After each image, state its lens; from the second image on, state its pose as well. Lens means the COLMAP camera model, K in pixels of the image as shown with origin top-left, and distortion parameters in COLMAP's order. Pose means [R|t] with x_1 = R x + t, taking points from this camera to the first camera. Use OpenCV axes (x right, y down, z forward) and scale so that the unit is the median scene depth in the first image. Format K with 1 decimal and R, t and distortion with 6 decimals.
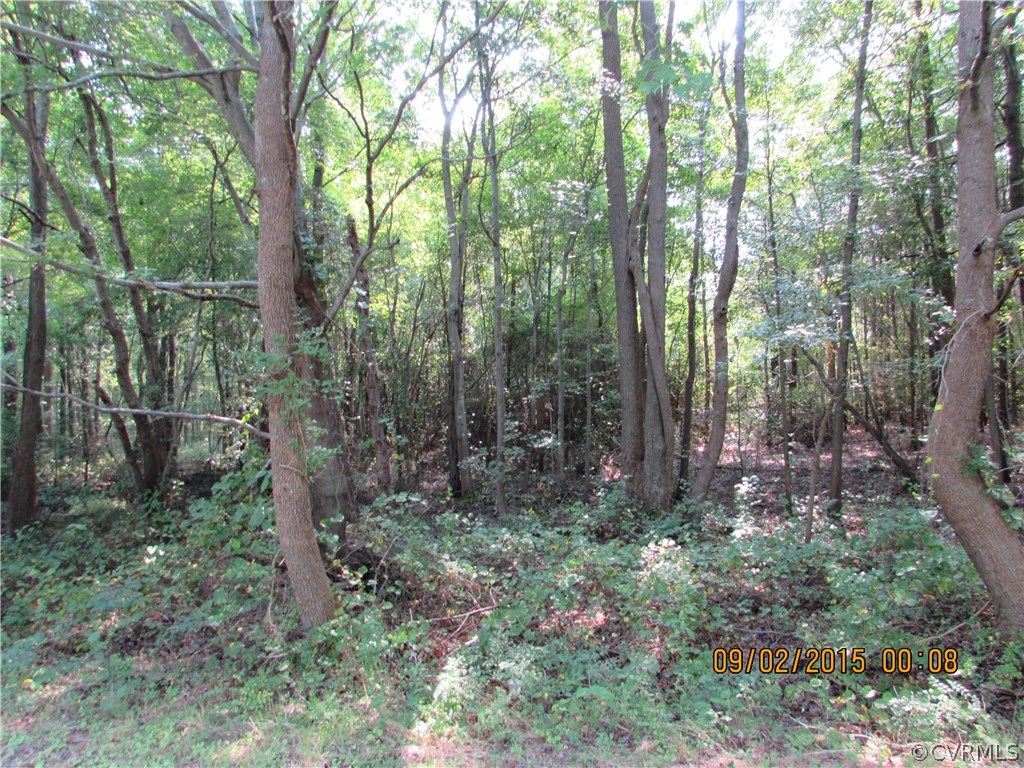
lens RADIAL K [[705.5, 0, 510.7], [0, 705.5, 385.9], [0, 0, 1]] dist [-0.053864, 0.027037]
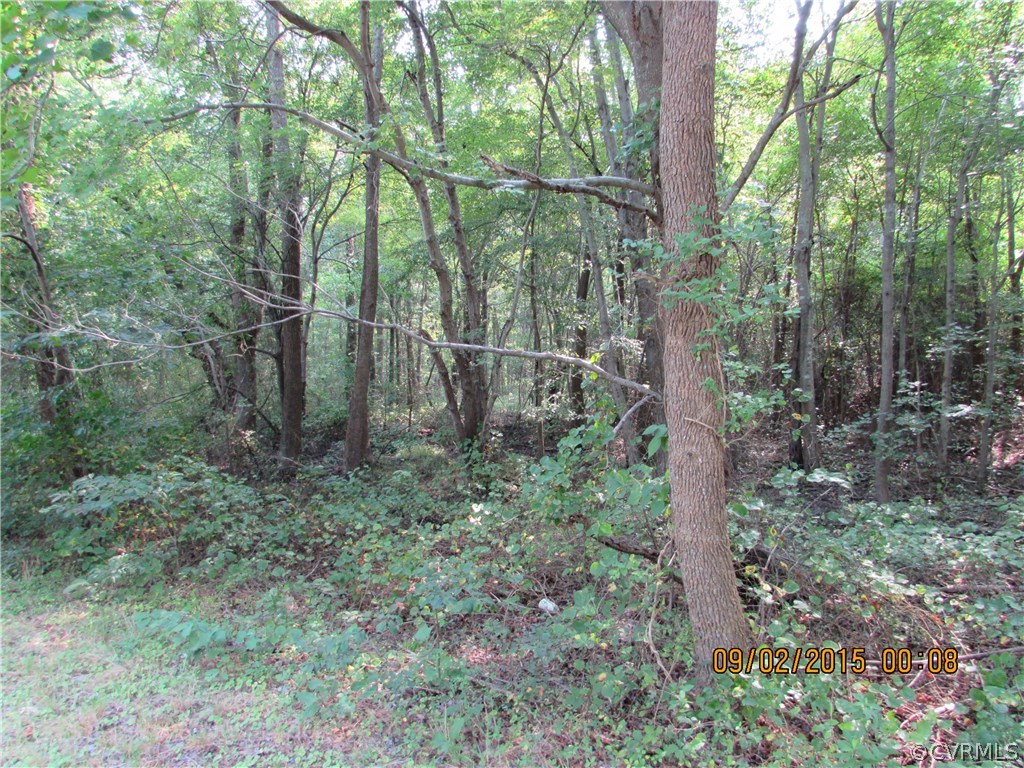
lens RADIAL K [[705.5, 0, 510.7], [0, 705.5, 385.9], [0, 0, 1]] dist [-0.053864, 0.027037]
pose [[0.918106, 0.040267, -0.394285, -0.148073], [-0.019444, 0.998204, 0.056667, 0.033255], [0.395859, -0.044359, 0.917239, 0.230305]]
